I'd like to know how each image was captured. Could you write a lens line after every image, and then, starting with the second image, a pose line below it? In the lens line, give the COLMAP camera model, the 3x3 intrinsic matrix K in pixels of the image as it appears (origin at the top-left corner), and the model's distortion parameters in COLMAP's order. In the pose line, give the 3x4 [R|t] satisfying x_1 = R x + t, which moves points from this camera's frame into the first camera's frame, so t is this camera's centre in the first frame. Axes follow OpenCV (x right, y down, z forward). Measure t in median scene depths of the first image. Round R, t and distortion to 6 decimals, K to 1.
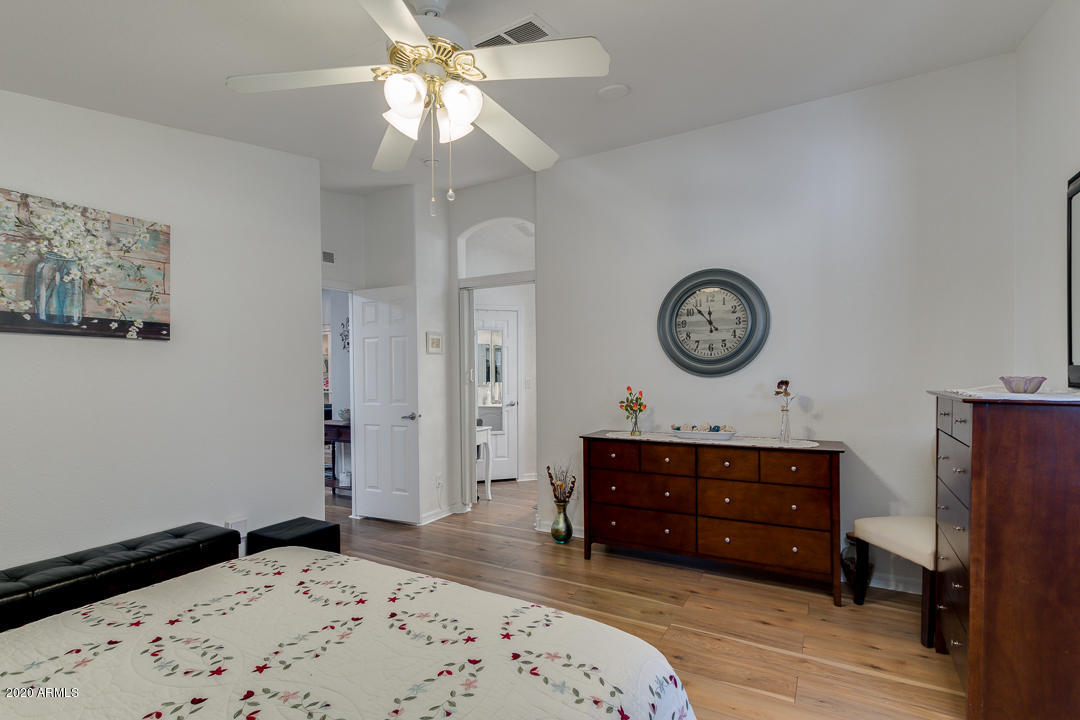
lens RADIAL K [[510.7, 0, 541.4], [0, 510.7, 376.0], [0, 0, 1]] dist [0.004552, -0.000354]
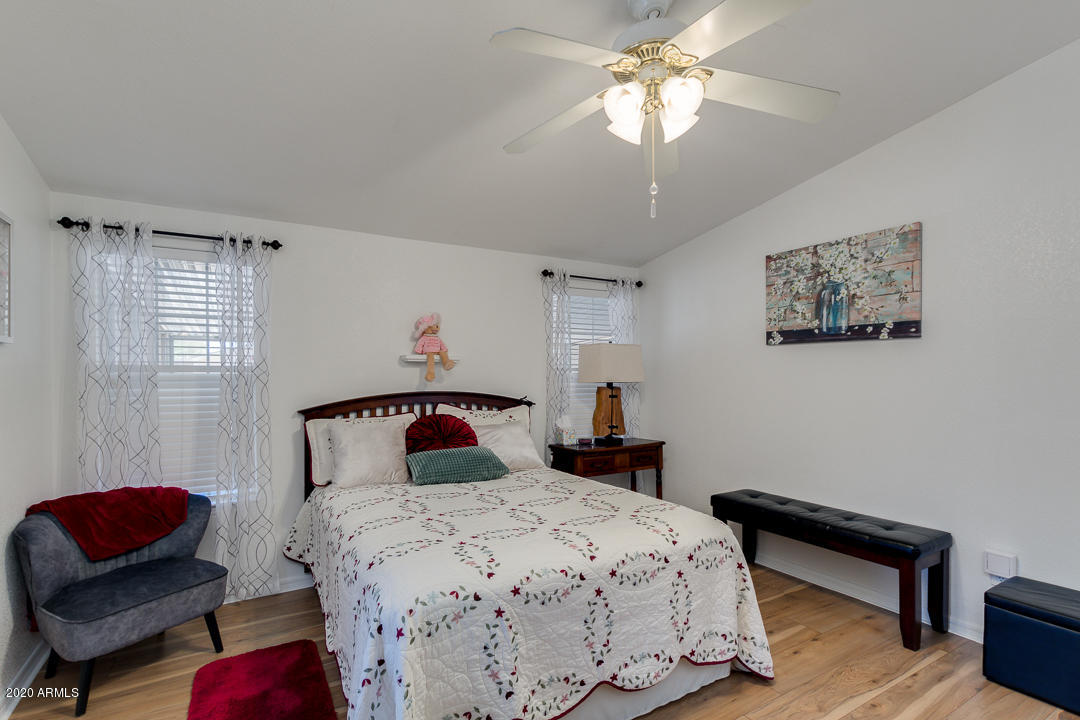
lens RADIAL K [[510.1, 0, 536.4], [0, 510.1, 380.8], [0, 0, 1]] dist [0.030774, -0.000108]
pose [[-0.497031, 0.020836, -0.867482, 0.590021], [0.001834, 0.999735, 0.022962, -0.010667], [0.867731, 0.009822, -0.496938, 0.971874]]
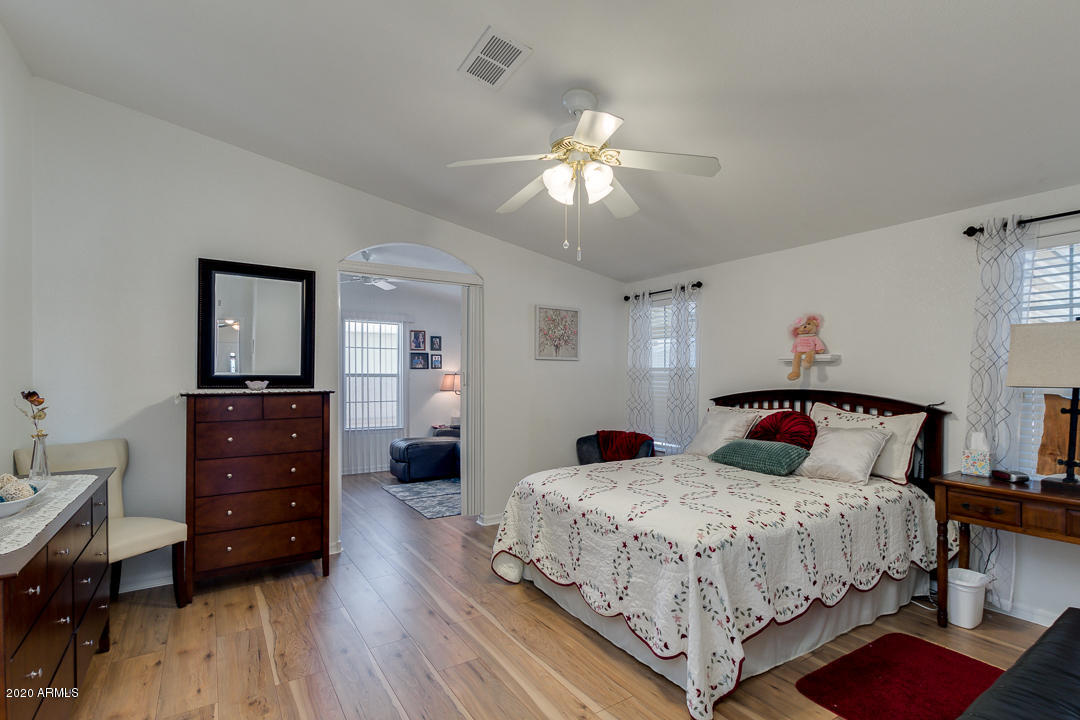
lens RADIAL K [[510.7, 0, 541.4], [0, 510.7, 376.0], [0, 0, 1]] dist [0.004552, -0.000354]
pose [[-0.888351, 0.004744, 0.459140, -0.534582], [0.008733, 0.999940, 0.006566, -0.004329], [-0.459081, 0.009843, -0.888340, 1.681419]]
